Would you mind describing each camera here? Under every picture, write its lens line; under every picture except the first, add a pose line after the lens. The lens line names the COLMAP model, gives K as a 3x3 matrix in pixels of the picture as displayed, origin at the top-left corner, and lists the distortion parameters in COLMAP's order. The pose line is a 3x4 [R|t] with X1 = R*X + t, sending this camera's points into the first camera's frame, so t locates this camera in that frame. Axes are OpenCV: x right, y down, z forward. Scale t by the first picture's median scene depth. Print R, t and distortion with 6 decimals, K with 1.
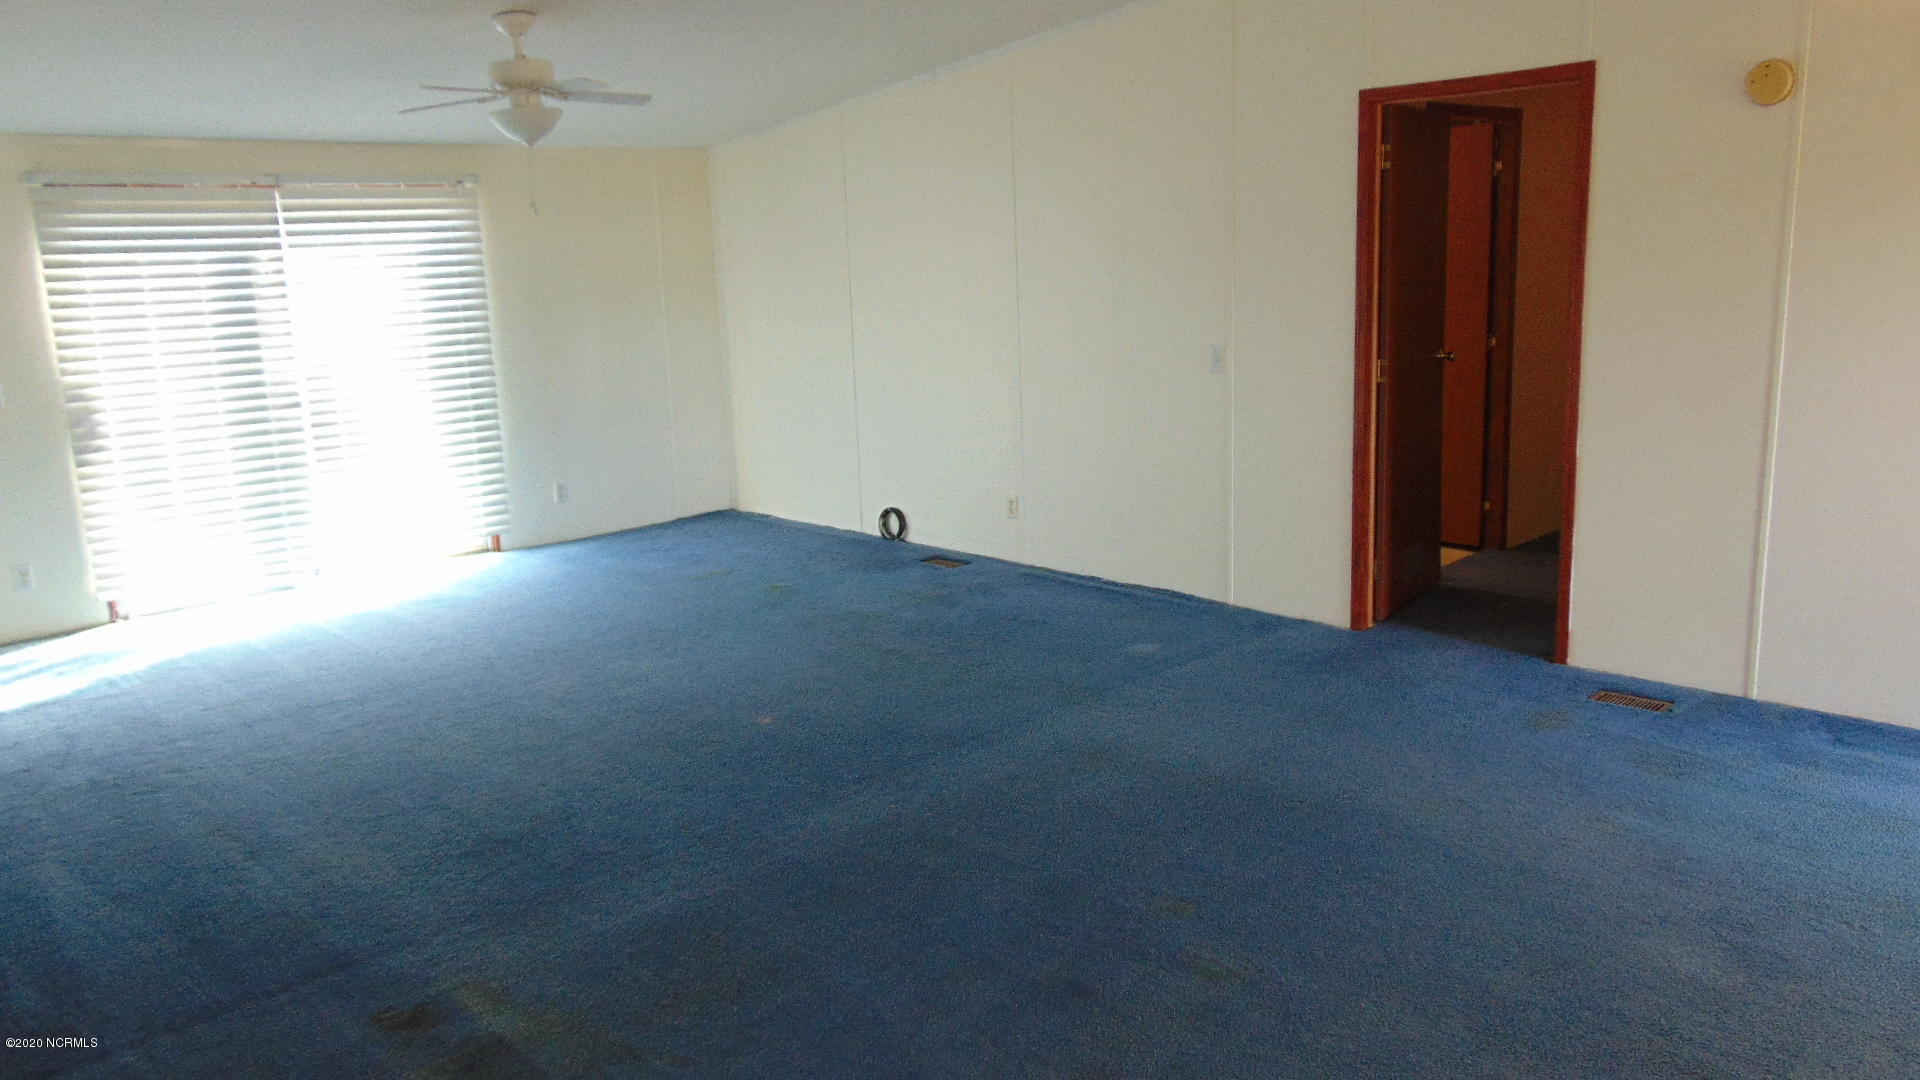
lens RADIAL K [[1440.0, 0, 962.4], [0, 1440.0, 530.1], [0, 0, 1]] dist [-0.034084, 0.073393]
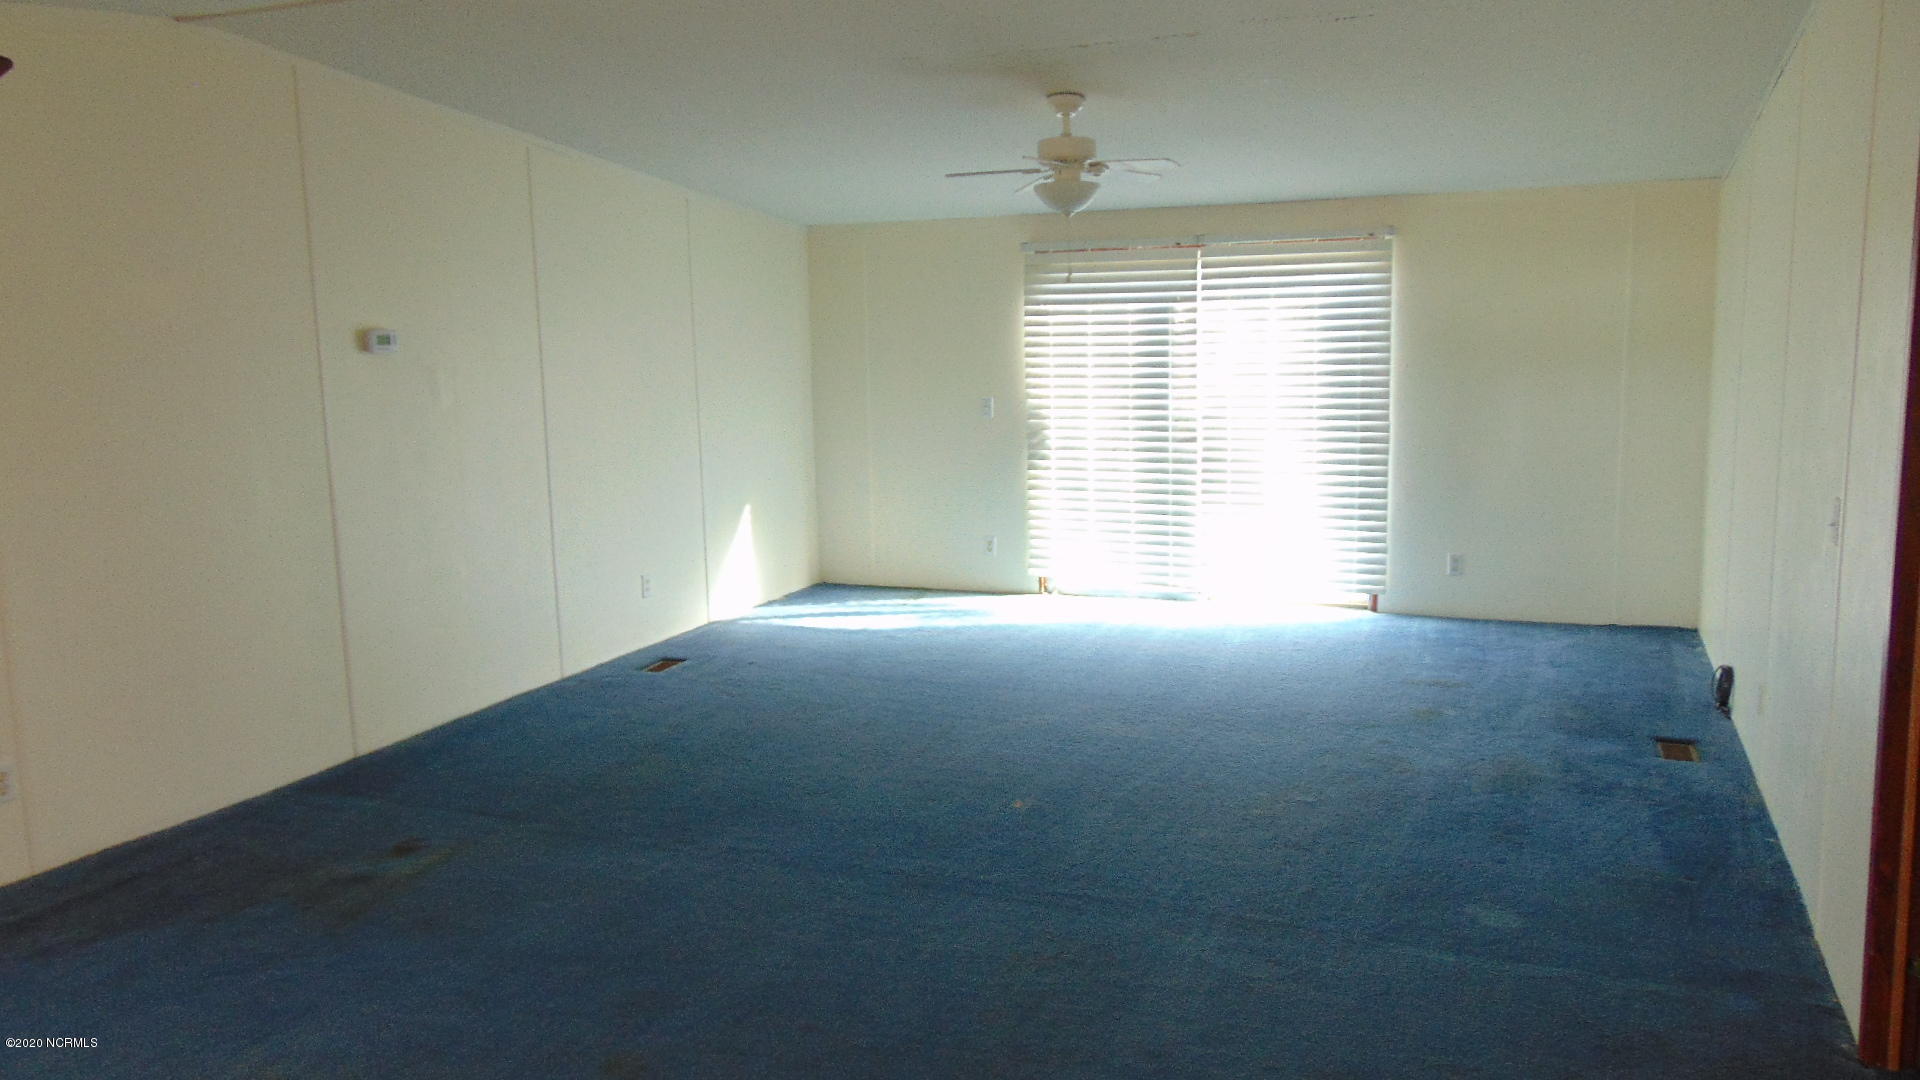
lens RADIAL K [[1440.0, 0, 962.4], [0, 1440.0, 530.1], [0, 0, 1]] dist [-0.034084, 0.073393]
pose [[0.395454, 0.159534, -0.904525, 0.505171], [-0.171074, 0.980361, 0.098117, -0.100466], [0.902413, 0.115940, 0.414980, 0.392393]]
